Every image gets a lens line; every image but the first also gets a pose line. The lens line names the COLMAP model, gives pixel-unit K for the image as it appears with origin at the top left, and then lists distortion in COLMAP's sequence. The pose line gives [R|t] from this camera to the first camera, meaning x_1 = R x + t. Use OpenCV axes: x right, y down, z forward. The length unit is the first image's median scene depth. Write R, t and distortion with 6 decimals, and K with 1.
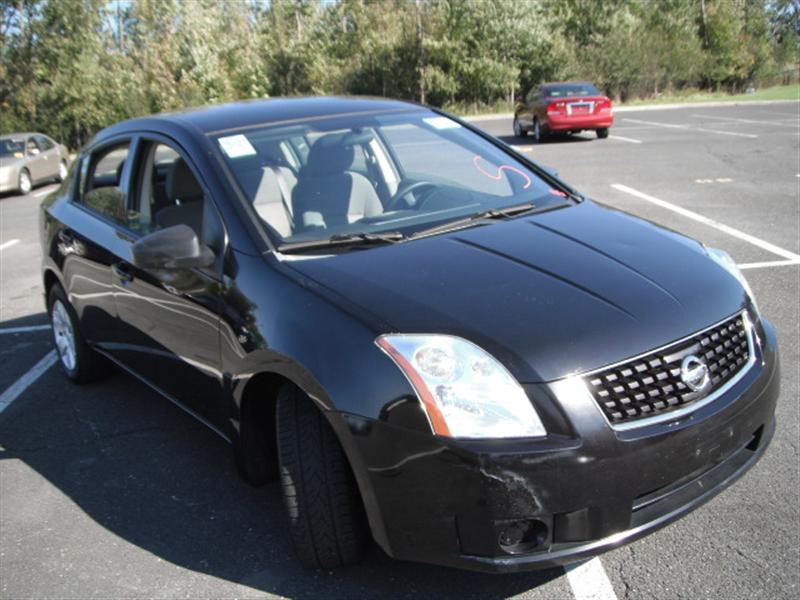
lens RADIAL K [[861.7, 0, 400.0], [0, 861.7, 300.0], [0, 0, 1]] dist [-0.211663, 0.030202]
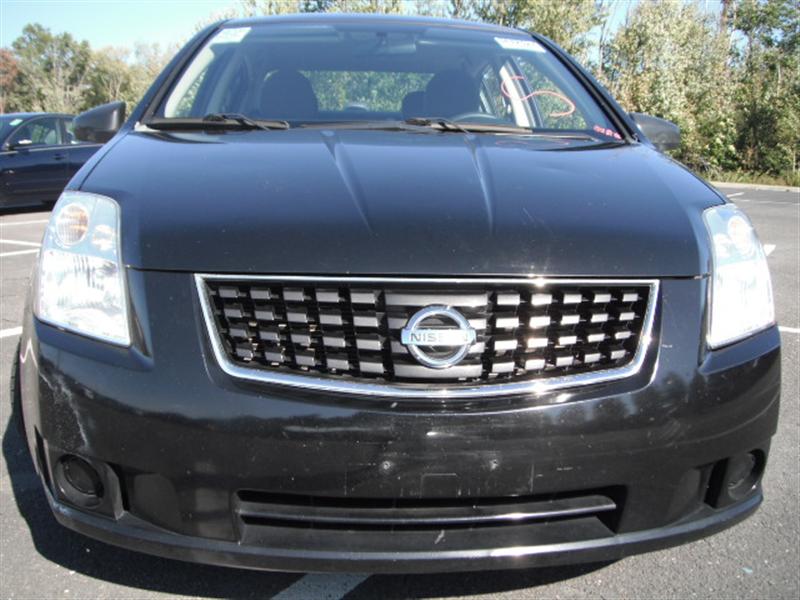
lens RADIAL K [[861.7, 0, 400.0], [0, 861.7, 300.0], [0, 0, 1]] dist [-0.211663, 0.030202]
pose [[0.839788, 0.189070, -0.508929, 0.524961], [-0.215589, 0.976459, 0.007015, 0.054305], [0.498275, 0.103828, 0.860780, 0.401532]]
